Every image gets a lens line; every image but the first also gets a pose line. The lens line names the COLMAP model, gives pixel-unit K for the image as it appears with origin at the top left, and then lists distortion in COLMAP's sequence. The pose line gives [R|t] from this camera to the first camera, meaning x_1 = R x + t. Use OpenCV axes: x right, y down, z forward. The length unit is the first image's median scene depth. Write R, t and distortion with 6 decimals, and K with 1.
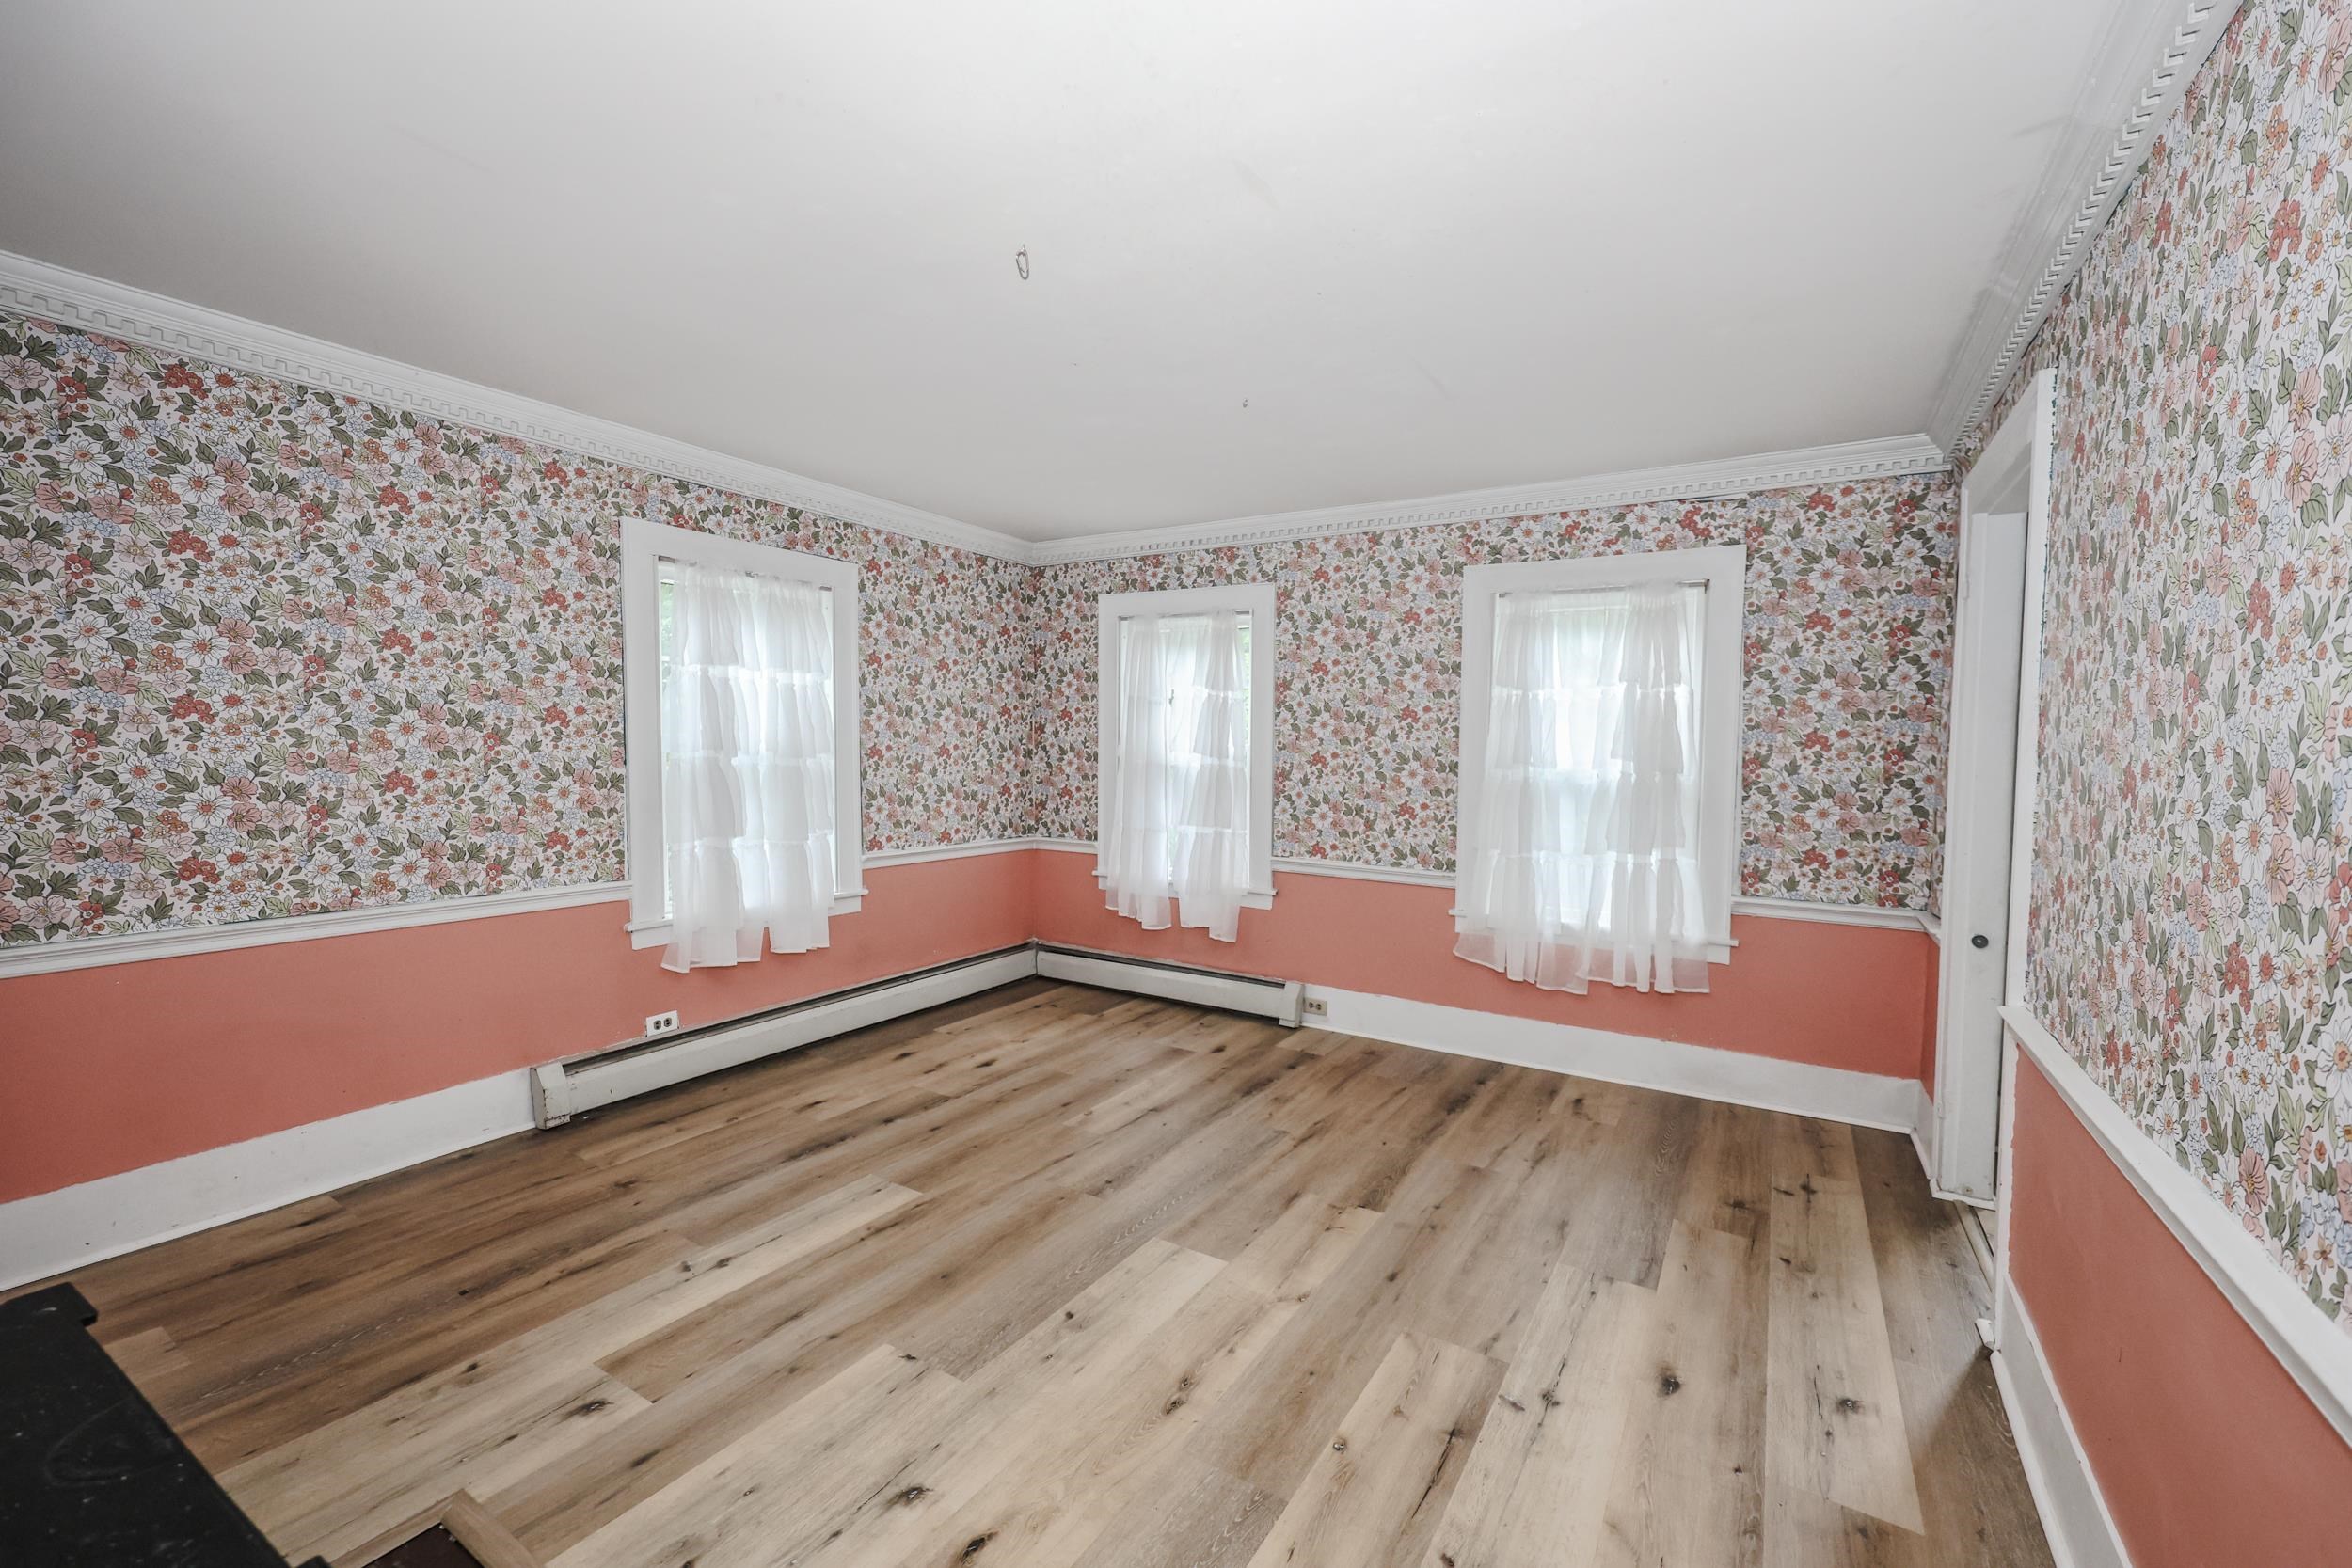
lens RADIAL K [[959.5, 0, 1171.7], [0, 959.5, 794.6], [0, 0, 1]] dist [-0.000868, -0.000078]
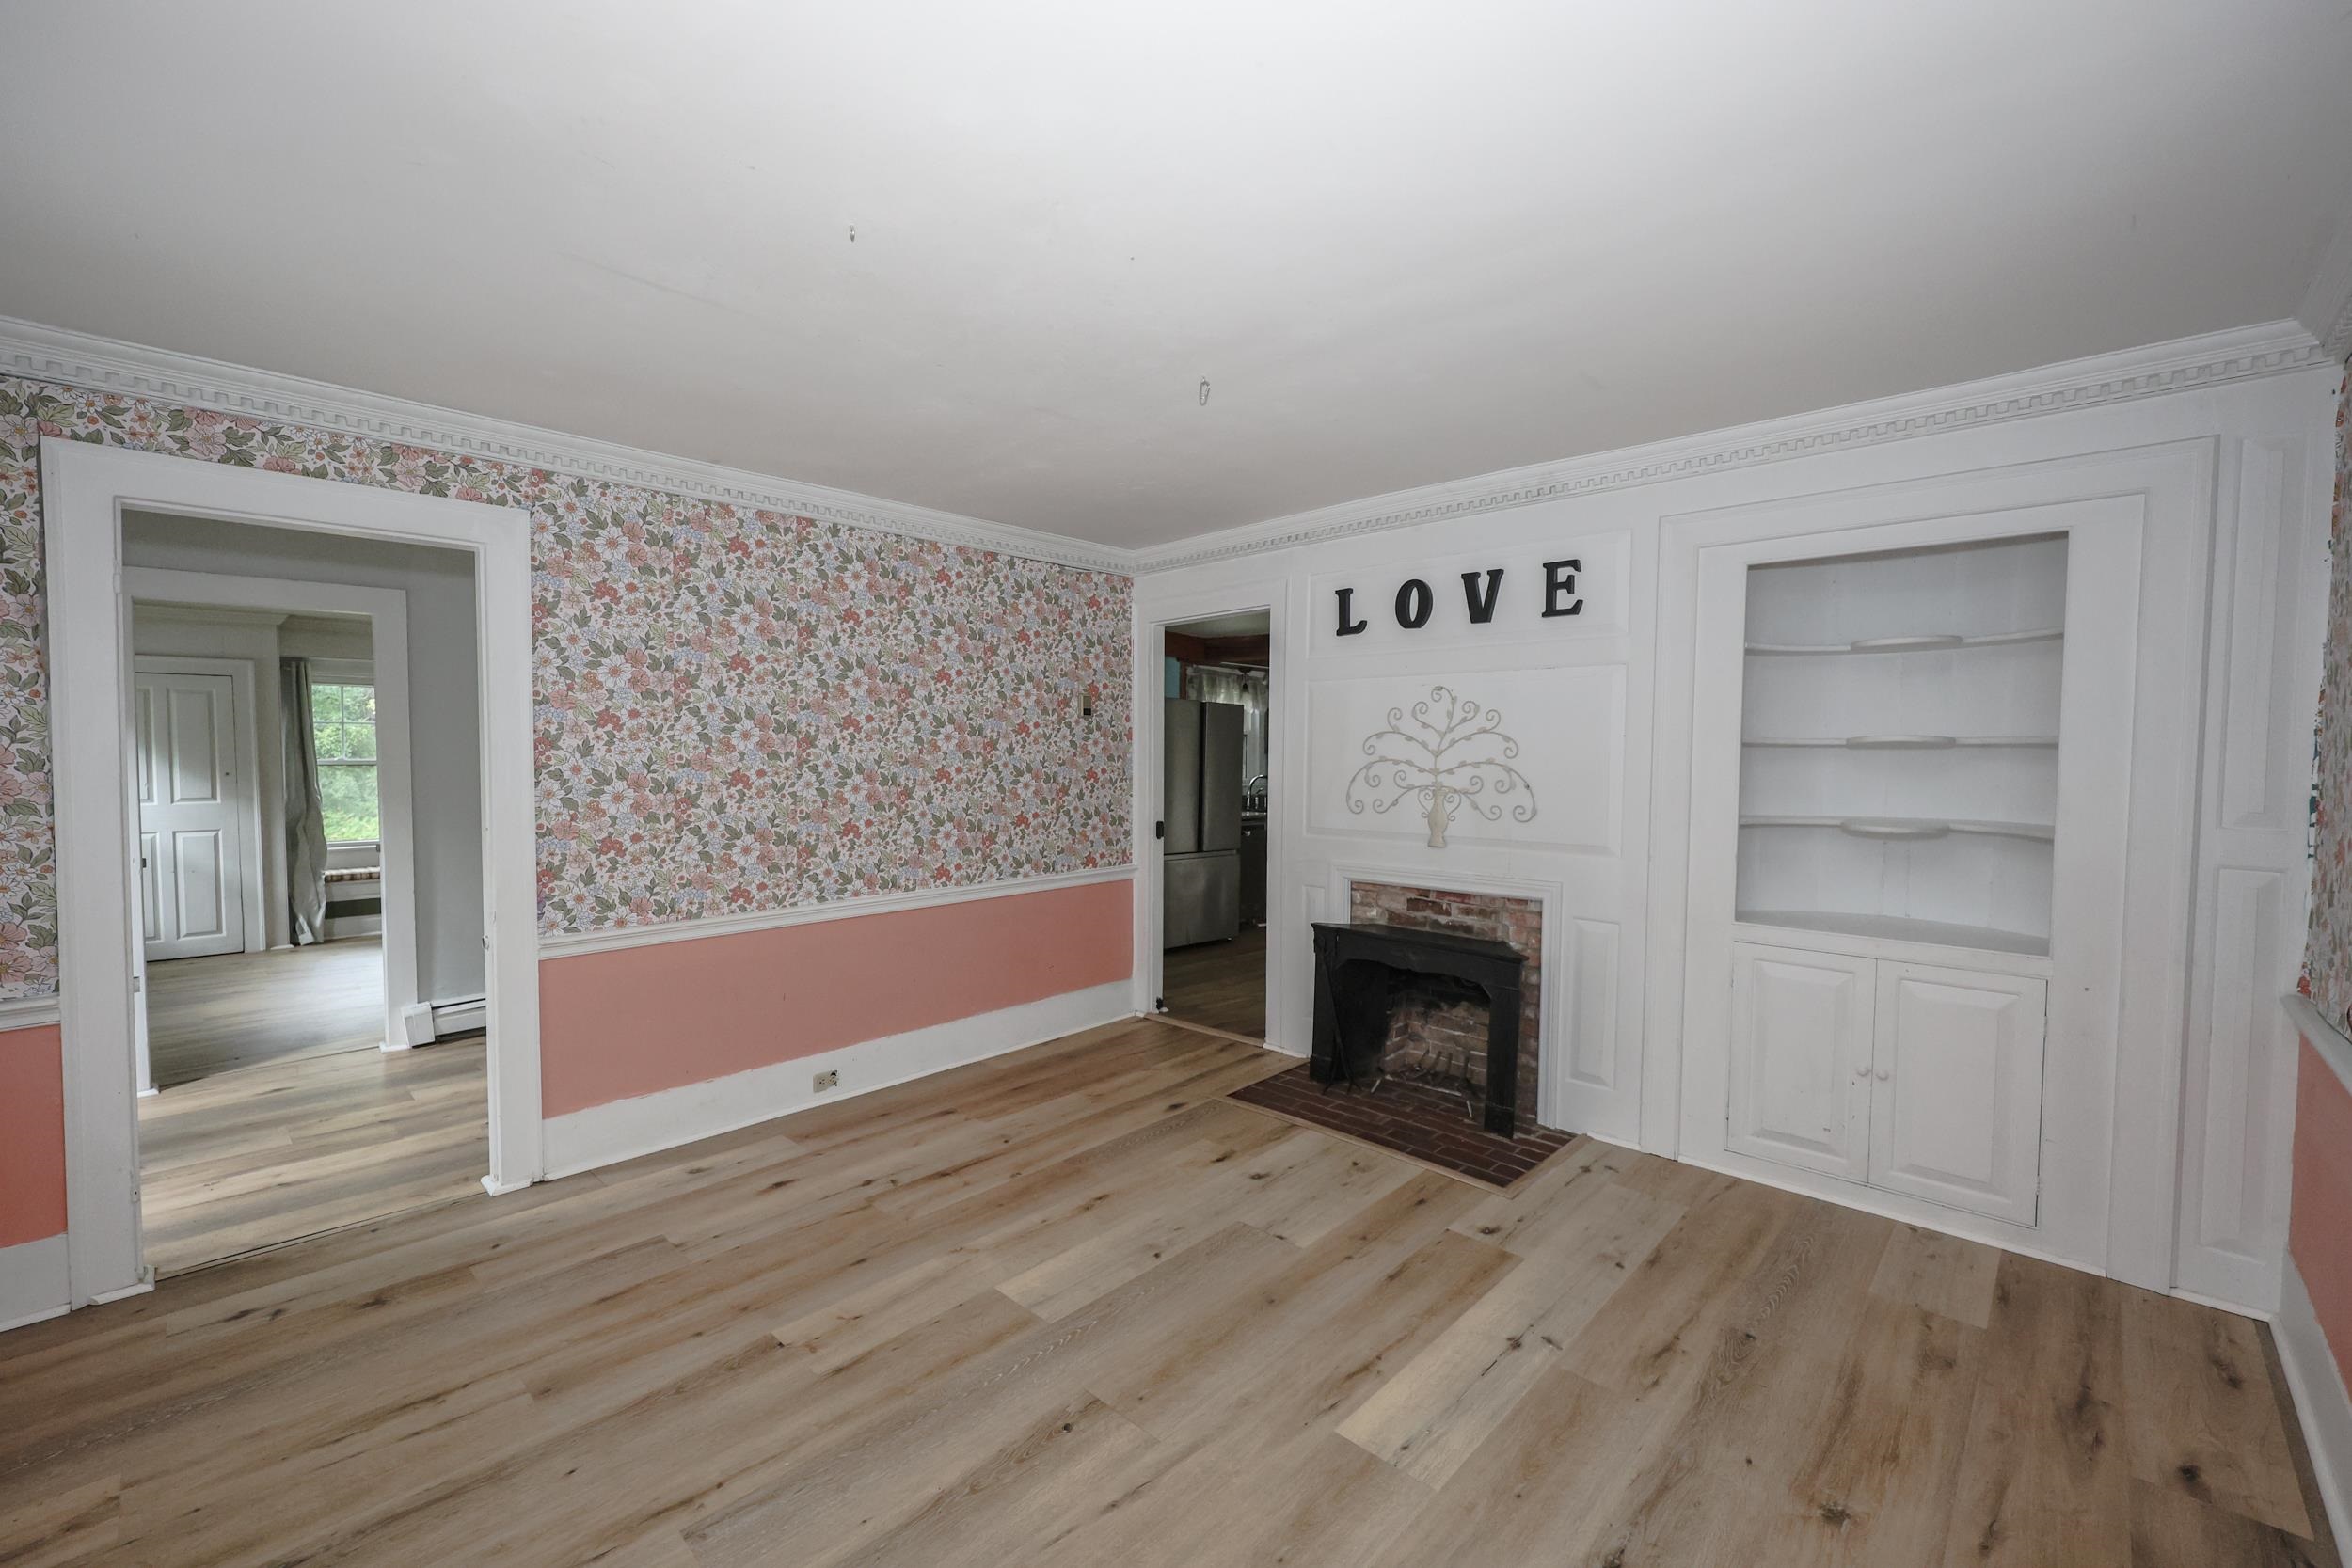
lens RADIAL K [[959.5, 0, 1171.7], [0, 959.5, 794.6], [0, 0, 1]] dist [-0.000868, -0.000078]
pose [[-0.981762, -0.019254, 0.189135, -0.306637], [-0.000673, 0.995204, 0.097818, -0.128020], [-0.190111, 0.095907, -0.977067, 1.909374]]
